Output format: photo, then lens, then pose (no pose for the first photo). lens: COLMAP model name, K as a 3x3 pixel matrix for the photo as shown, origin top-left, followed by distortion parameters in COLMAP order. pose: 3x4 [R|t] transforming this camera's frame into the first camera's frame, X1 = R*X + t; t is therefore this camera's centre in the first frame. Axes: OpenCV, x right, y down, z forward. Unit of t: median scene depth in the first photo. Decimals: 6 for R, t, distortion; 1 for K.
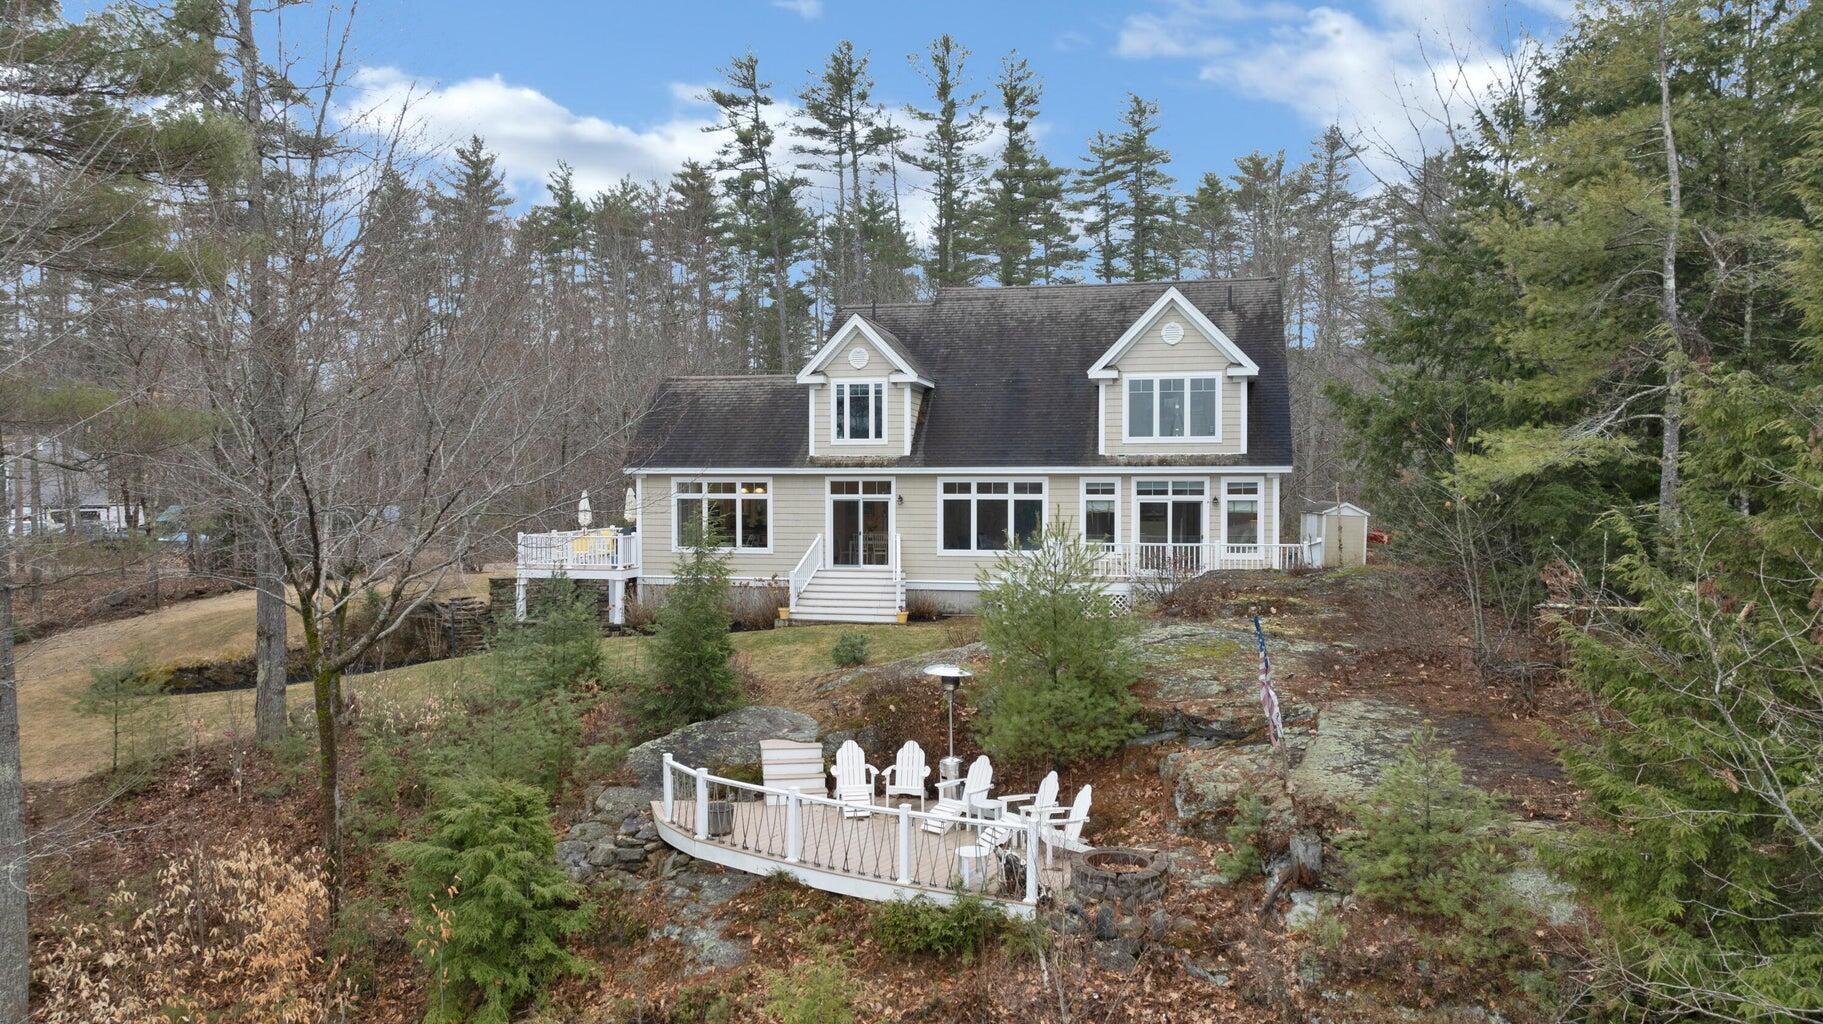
lens RADIAL K [[1301.5, 0, 911.5], [0, 1301.5, 512.0], [0, 0, 1]] dist [-0.050918, 0.036387]
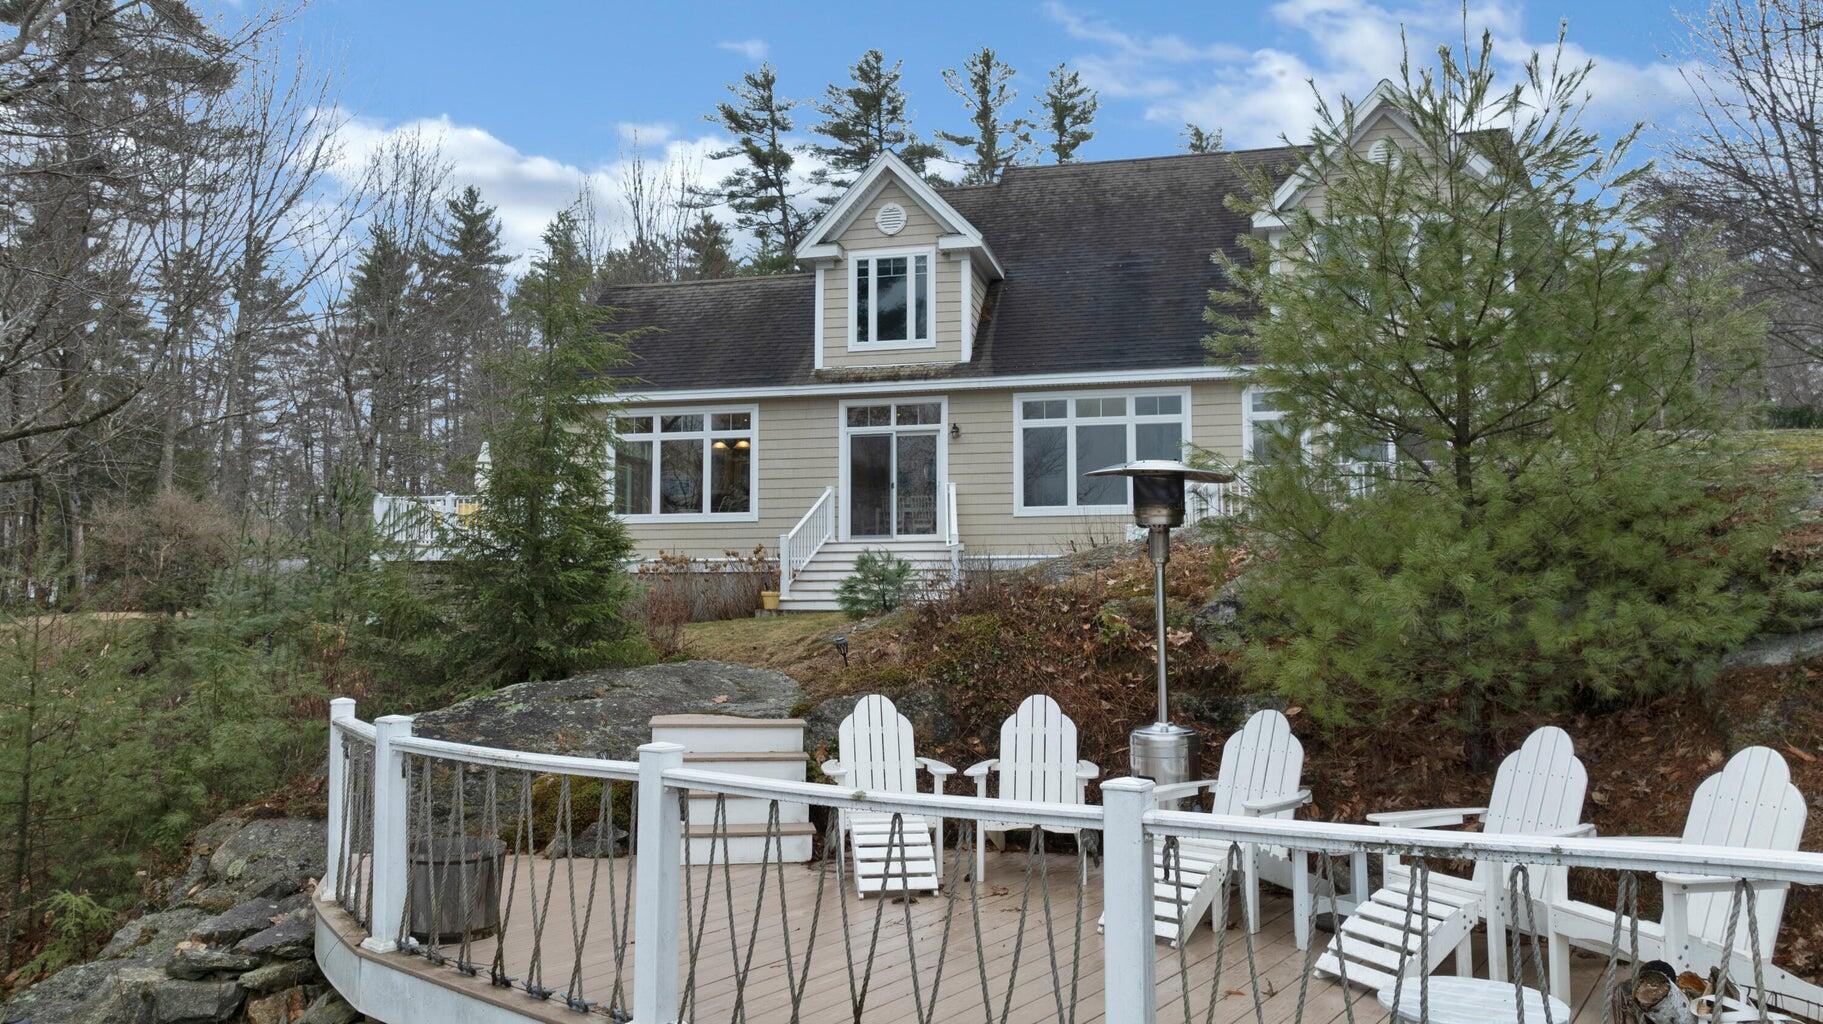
lens RADIAL K [[1301.5, 0, 911.5], [0, 1301.5, 512.0], [0, 0, 1]] dist [-0.050918, 0.036387]
pose [[0.999791, -0.000461, -0.020436, -0.017107], [-0.001605, 0.994889, -0.100967, 0.094792], [0.020379, 0.100978, 0.994680, 0.364292]]
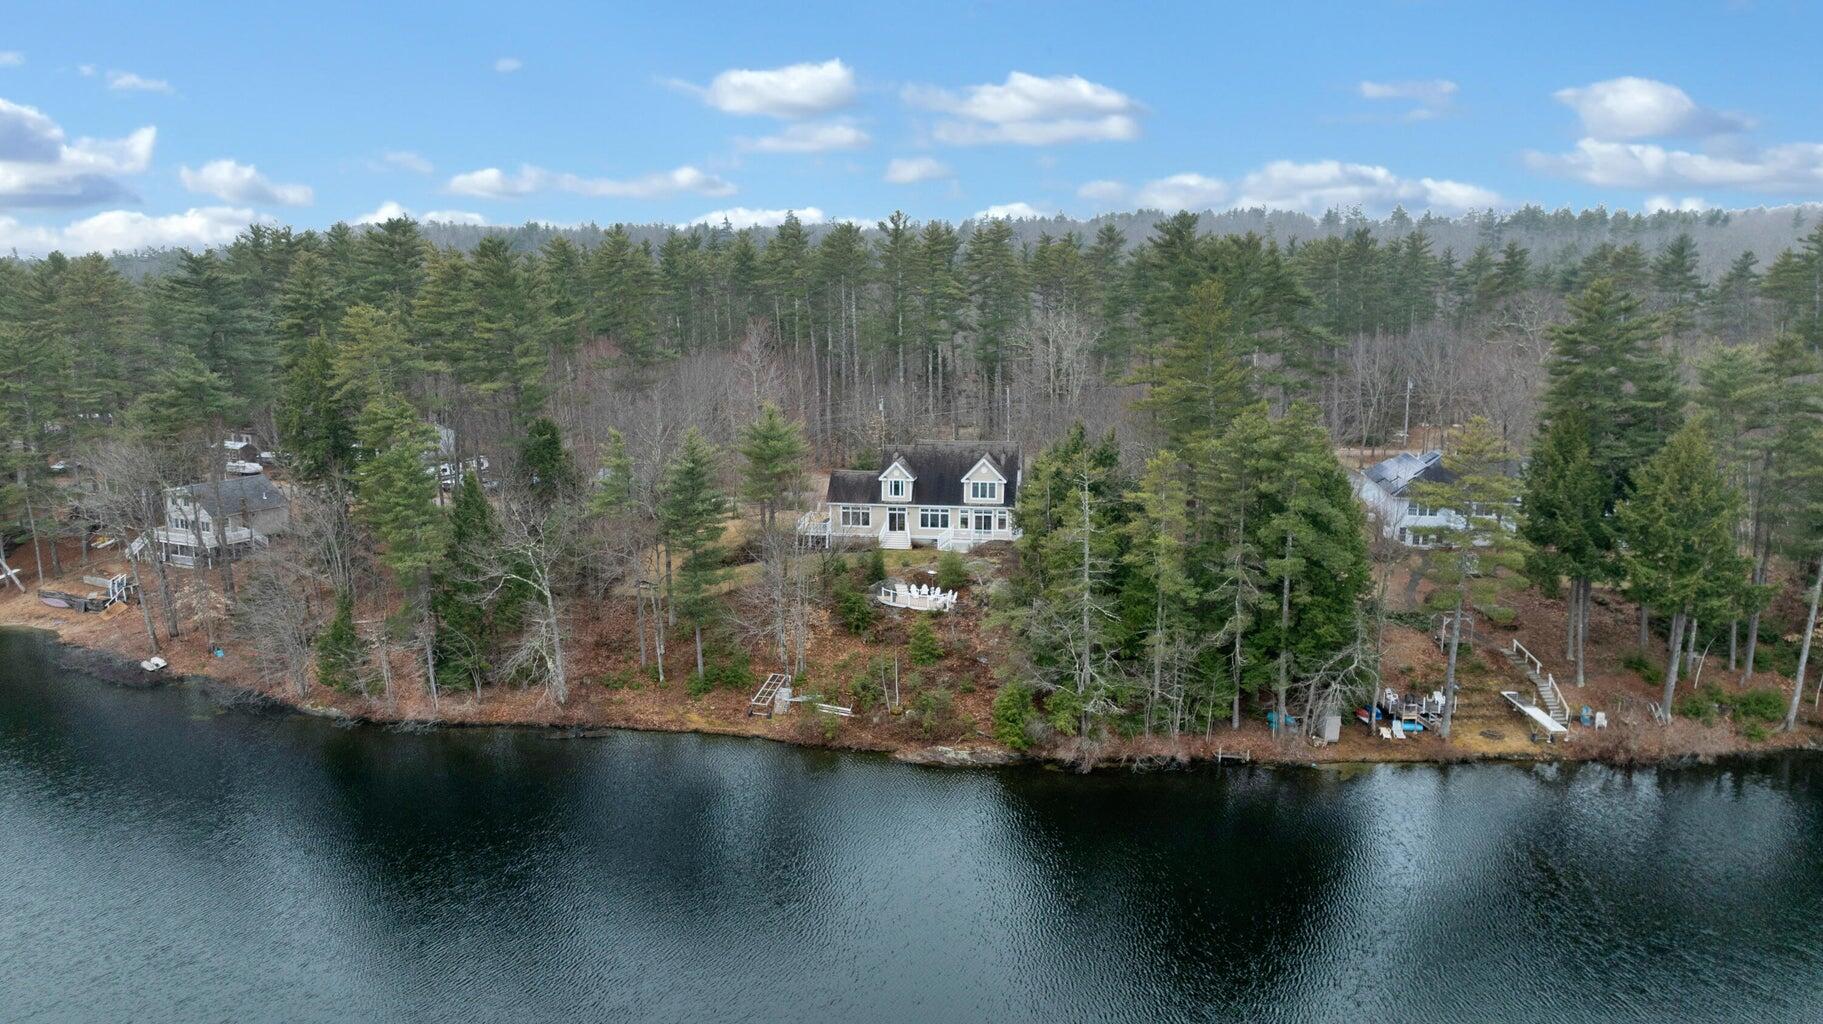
lens RADIAL K [[1301.5, 0, 911.5], [0, 1301.5, 512.0], [0, 0, 1]] dist [-0.050918, 0.036387]
pose [[0.996975, -0.008881, 0.077215, -0.275433], [-0.002371, 0.989514, 0.144417, -0.527581], [-0.077688, -0.144163, 0.986500, -2.510100]]
